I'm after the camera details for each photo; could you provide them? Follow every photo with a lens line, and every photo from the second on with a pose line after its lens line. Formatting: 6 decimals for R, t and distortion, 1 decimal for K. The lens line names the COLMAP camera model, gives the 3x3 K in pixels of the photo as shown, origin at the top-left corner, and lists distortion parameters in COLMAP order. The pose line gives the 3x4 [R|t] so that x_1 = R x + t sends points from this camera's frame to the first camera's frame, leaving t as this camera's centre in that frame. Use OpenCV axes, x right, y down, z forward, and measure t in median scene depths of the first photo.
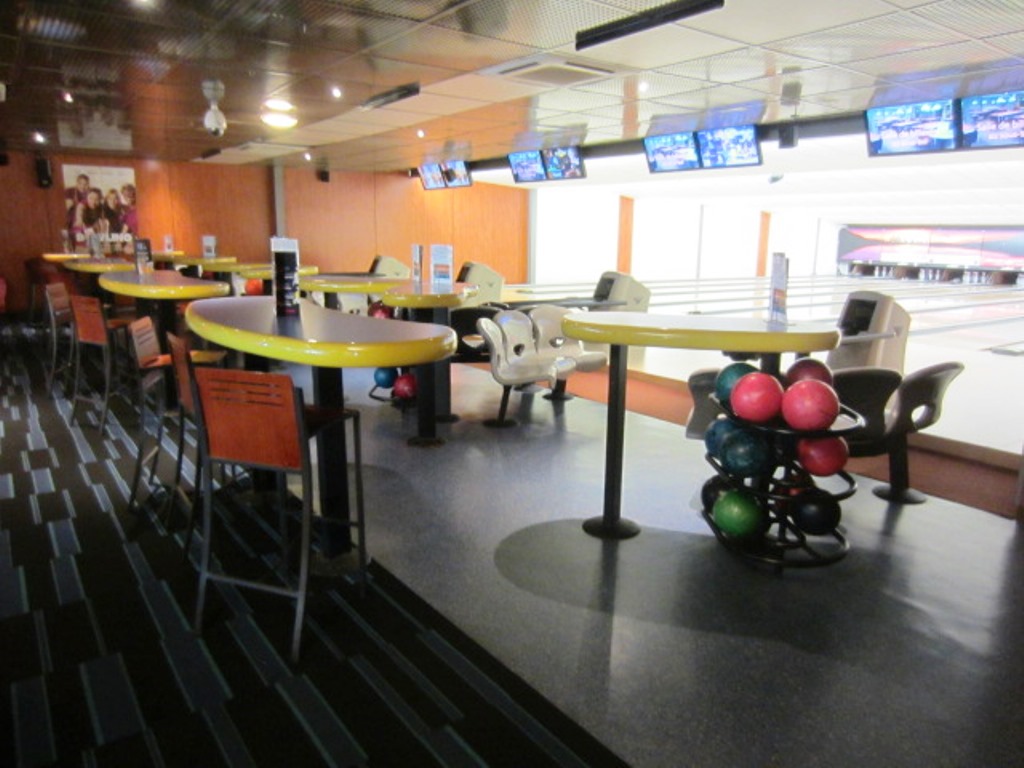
lens RADIAL K [[721.7, 0, 517.0], [0, 721.7, 381.8], [0, 0, 1]] dist [-0.031187, -0.000159]
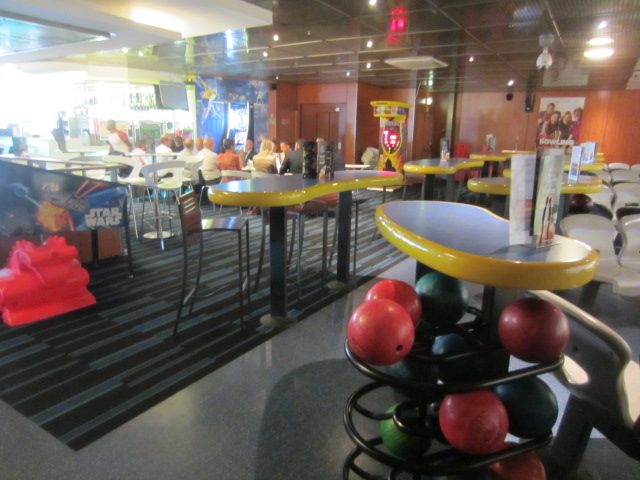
lens RADIAL K [[451.1, 0, 320.5], [0, 451.1, 239.1], [0, 0, 1]] dist [-0.031187, -0.000159]
pose [[0.372634, 0.204359, -0.905197, 0.175395], [-0.197012, 0.970636, 0.138030, -0.026332], [0.906824, 0.126900, 0.401953, 0.151021]]
